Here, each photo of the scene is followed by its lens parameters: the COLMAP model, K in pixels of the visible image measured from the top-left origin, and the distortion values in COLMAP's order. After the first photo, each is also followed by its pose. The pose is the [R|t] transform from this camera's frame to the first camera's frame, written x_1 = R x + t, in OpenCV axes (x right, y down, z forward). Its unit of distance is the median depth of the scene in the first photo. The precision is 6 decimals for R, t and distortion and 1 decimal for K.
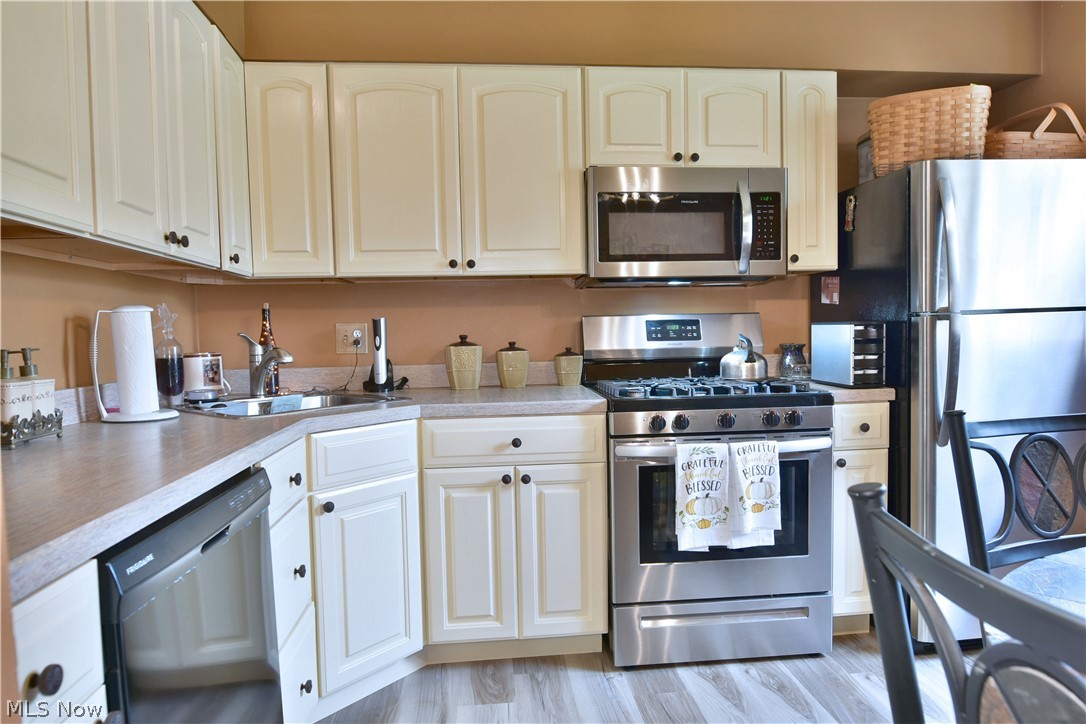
lens RADIAL K [[660.1, 0, 542.2], [0, 660.1, 366.7], [0, 0, 1]] dist [-0.012334, -0.005942]
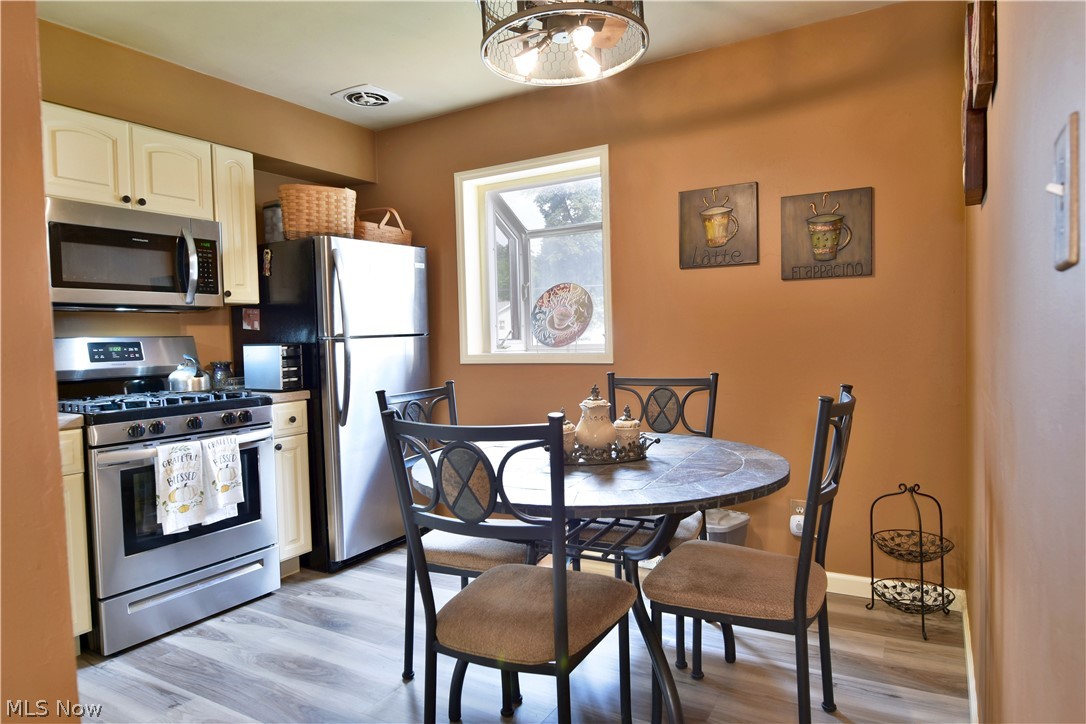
lens RADIAL K [[660.1, 0, 542.5], [0, 660.1, 368.5], [0, 0, 1]] dist [-0.012334, -0.005942]
pose [[0.592038, -0.031289, 0.805303, -0.313049], [0.056310, 0.998410, -0.002606, 0.018177], [-0.803941, 0.046889, 0.592858, -0.253530]]
